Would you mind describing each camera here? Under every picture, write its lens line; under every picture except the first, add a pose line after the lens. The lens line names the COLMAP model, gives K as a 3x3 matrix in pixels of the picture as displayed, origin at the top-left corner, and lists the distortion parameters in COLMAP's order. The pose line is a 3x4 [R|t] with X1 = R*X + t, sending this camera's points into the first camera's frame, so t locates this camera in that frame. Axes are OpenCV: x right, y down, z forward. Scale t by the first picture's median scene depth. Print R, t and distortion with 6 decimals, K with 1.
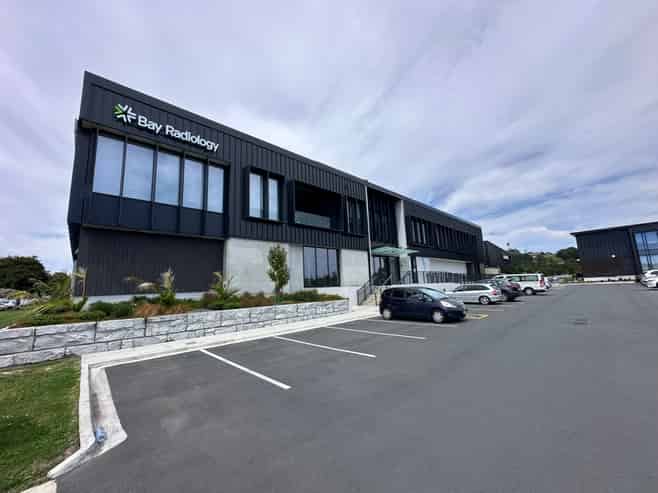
lens RADIAL K [[262.5, 0, 329.0], [0, 262.5, 246.5], [0, 0, 1]] dist [-0.000071, -0.000309]
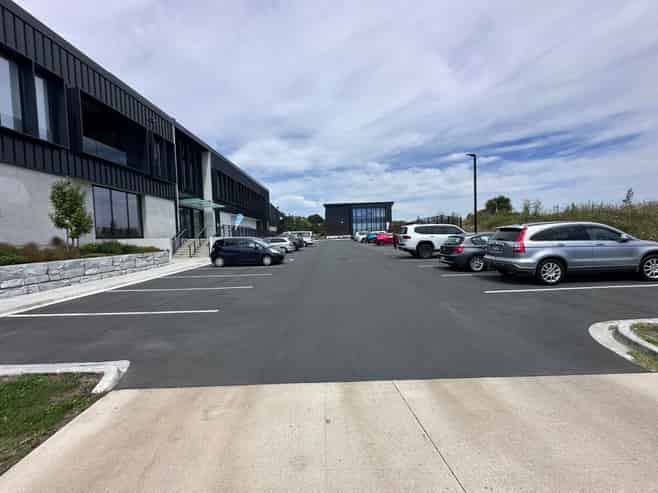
lens RADIAL K [[262.5, 0, 329.0], [0, 262.5, 246.5], [0, 0, 1]] dist [-0.000071, -0.000309]
pose [[0.693506, -0.009155, 0.720393, -0.158197], [-0.108919, 0.987094, 0.117398, 0.009323], [-0.712170, -0.159880, 0.683558, -0.038361]]
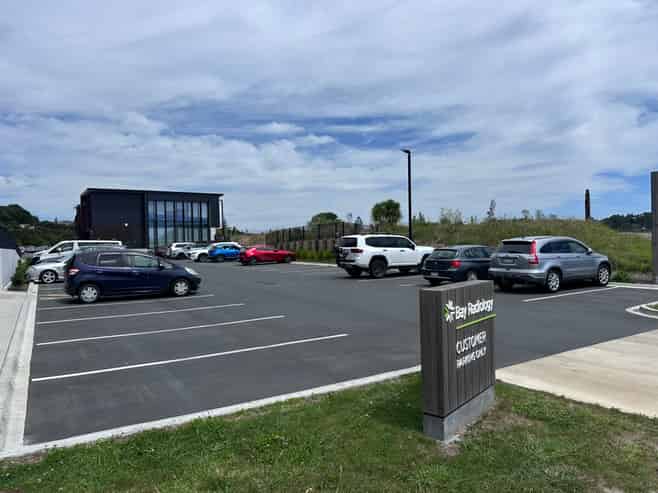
lens RADIAL K [[462.3, 0, 329.0], [0, 462.3, 246.5], [0, 0, 1]] dist [0.029387, -0.003654]
pose [[0.199579, 0.034139, 0.979287, -0.449143], [-0.139782, 0.990164, -0.006031, 0.051481], [-0.969860, -0.135683, 0.202388, 0.174638]]
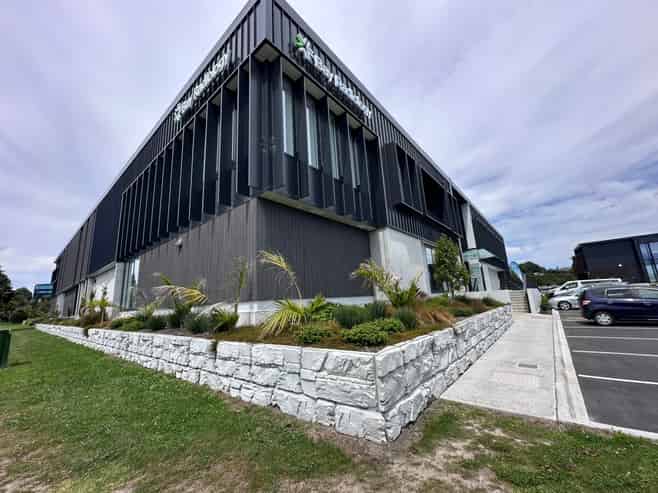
lens RADIAL K [[262.5, 0, 329.0], [0, 262.5, 246.5], [0, 0, 1]] dist [-0.000071, -0.000309]
pose [[0.992741, 0.008403, 0.119978, -0.464025], [-0.001386, 0.998289, -0.058451, 0.050855], [-0.120264, 0.057860, 0.991054, 0.176722]]
